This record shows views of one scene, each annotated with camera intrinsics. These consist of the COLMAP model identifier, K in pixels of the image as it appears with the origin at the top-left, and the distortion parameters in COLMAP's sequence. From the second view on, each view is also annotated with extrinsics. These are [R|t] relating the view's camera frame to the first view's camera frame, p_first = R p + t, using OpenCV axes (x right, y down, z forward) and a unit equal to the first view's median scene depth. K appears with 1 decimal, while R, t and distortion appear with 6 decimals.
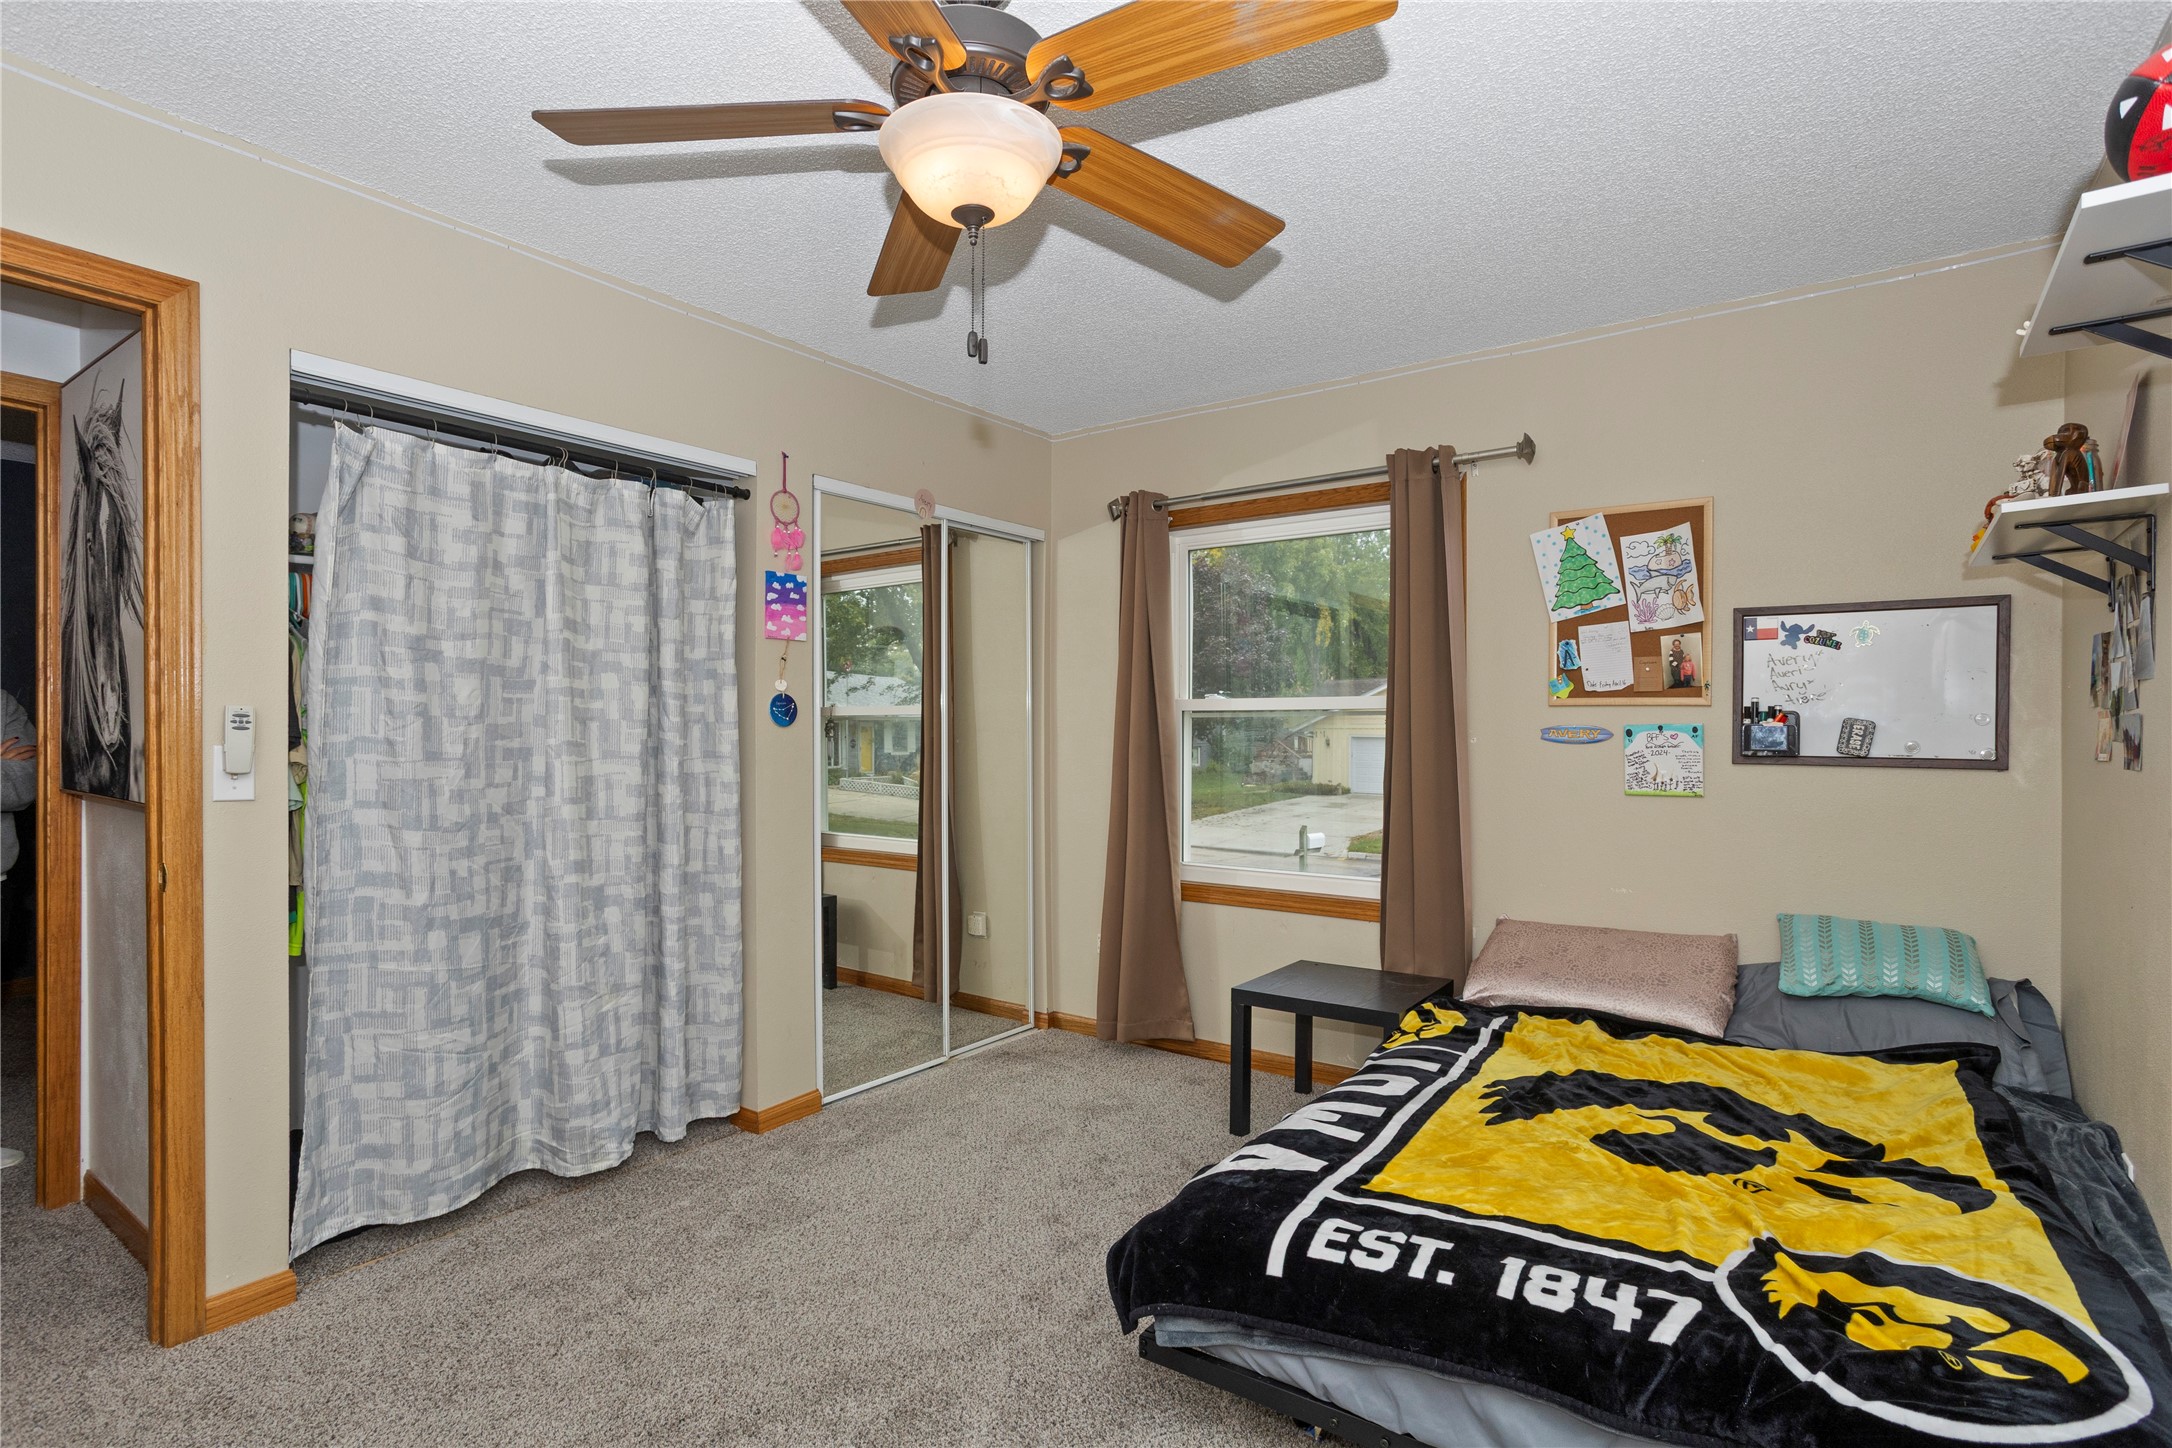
lens RADIAL K [[1051.0, 0, 1086.2], [0, 1051.0, 732.7], [0, 0, 1]] dist [-0.034746, 0.002093]
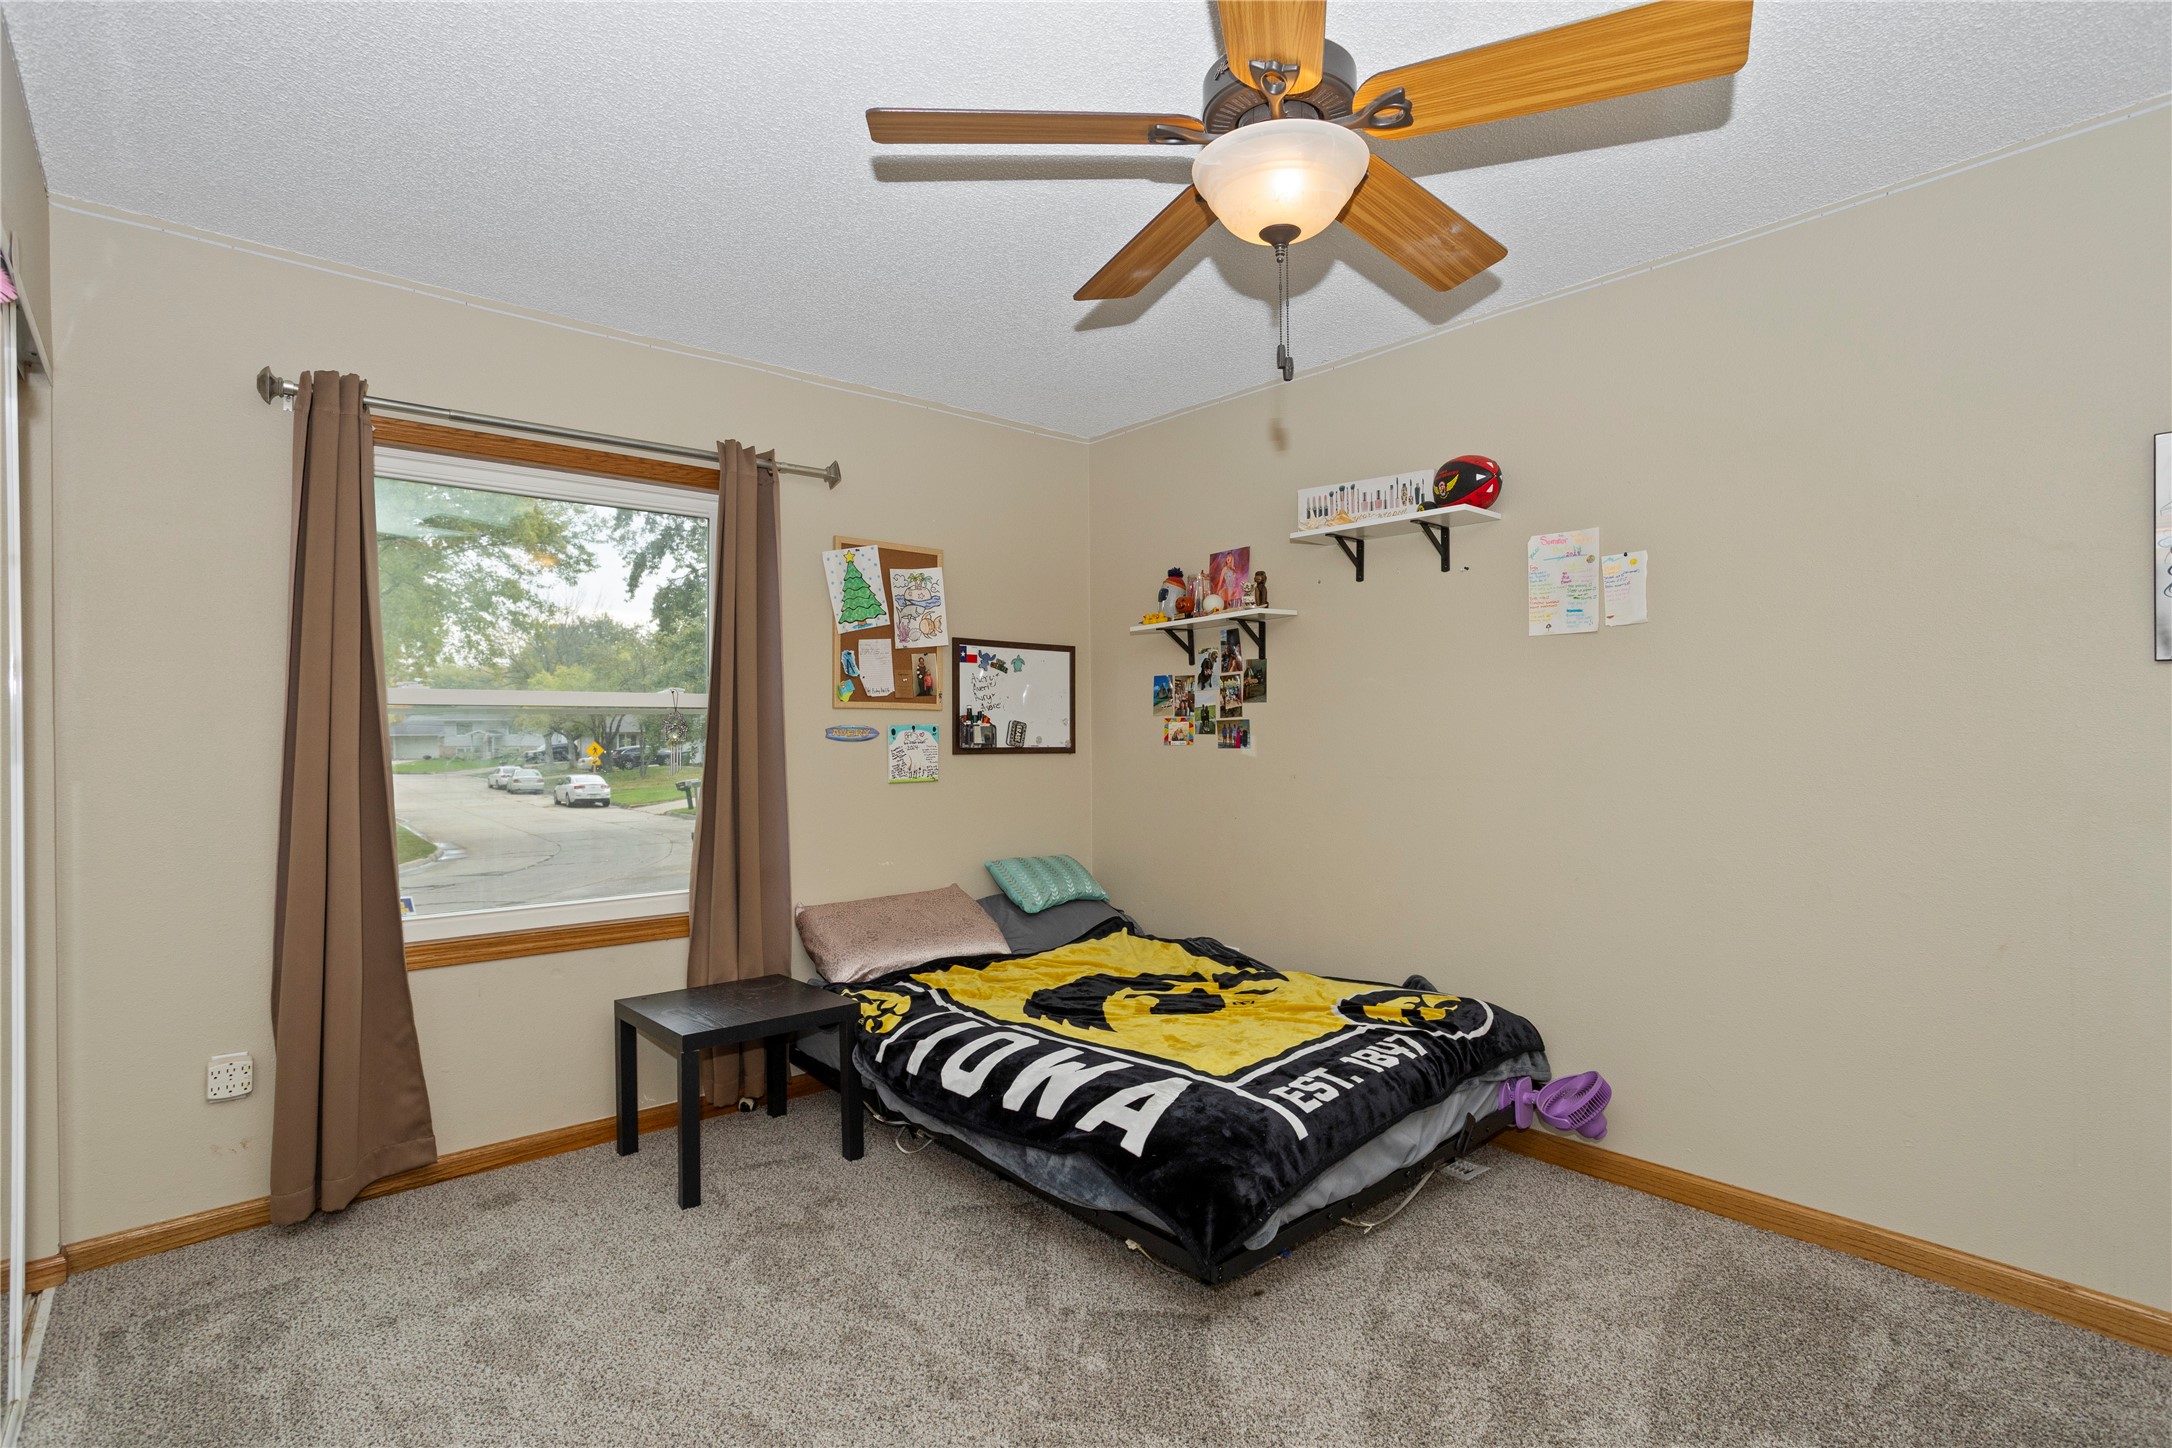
lens RADIAL K [[1051.0, 0, 1093.6], [0, 1051.0, 723.9], [0, 0, 1]] dist [-0.034746, 0.002093]
pose [[0.226033, 0.003910, 0.974112, -0.651261], [0.008475, 0.999946, -0.005980, 0.000519], [-0.974083, 0.009608, 0.225988, 0.529042]]
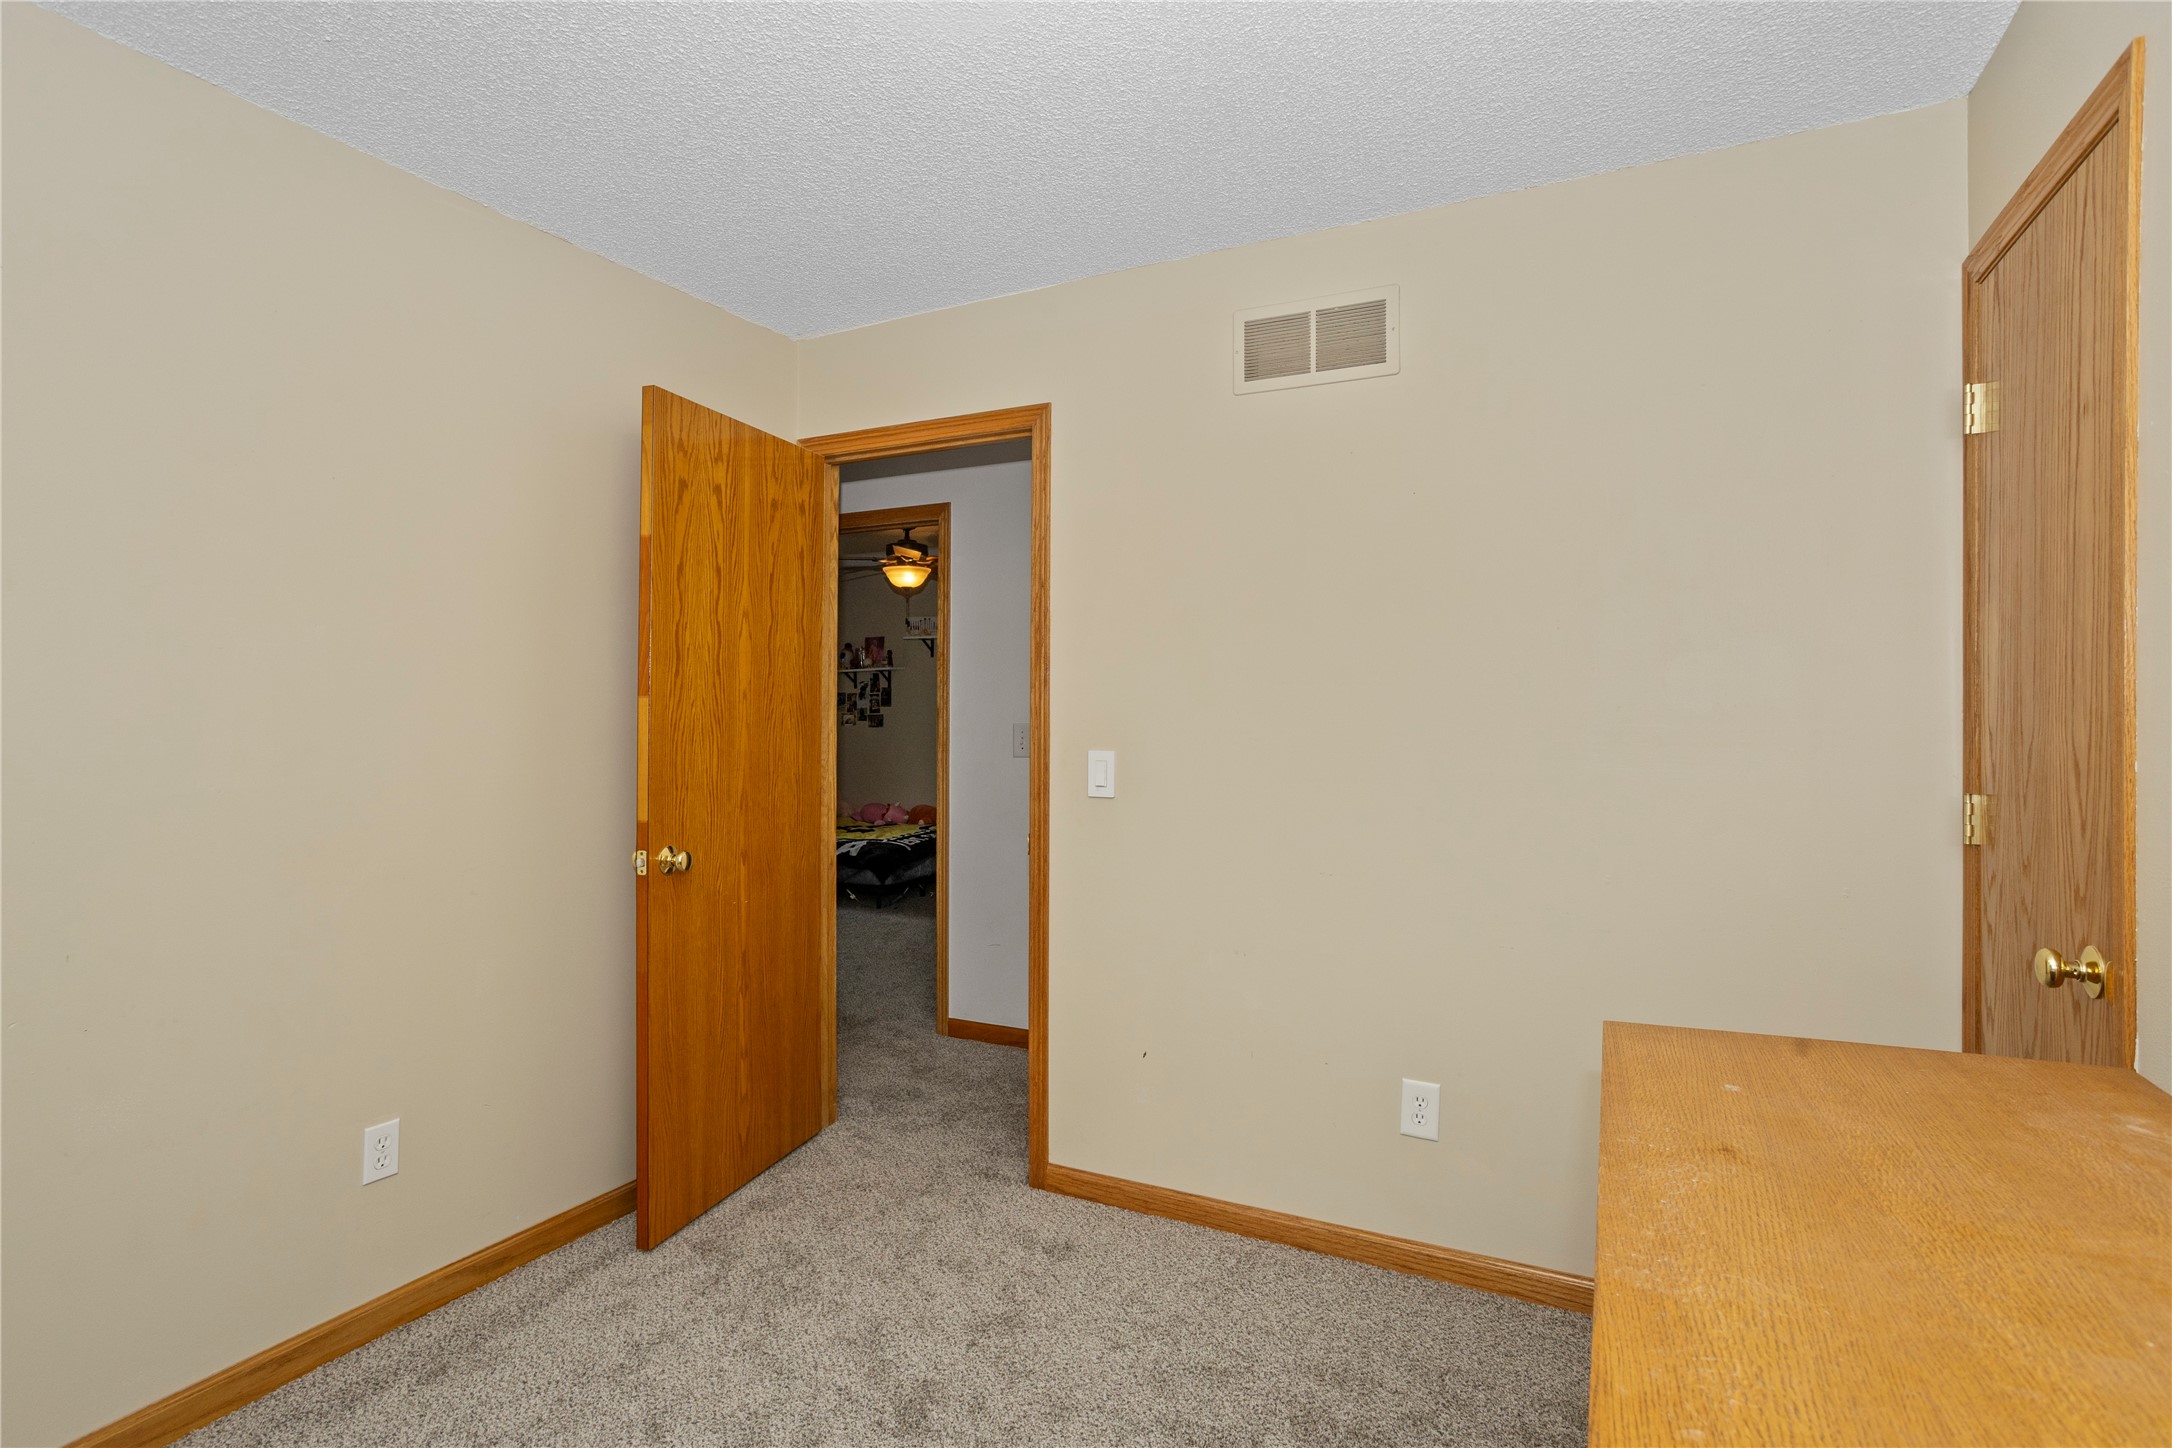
lens RADIAL K [[1051.0, 0, 1102.0], [0, 1051.0, 717.1], [0, 0, 1]] dist [-0.034746, 0.002093]
pose [[-0.151633, -0.011715, 0.988367, -2.199463], [-0.000021, 0.999930, 0.011849, -0.036194], [-0.988437, 0.001776, -0.151623, 0.480993]]
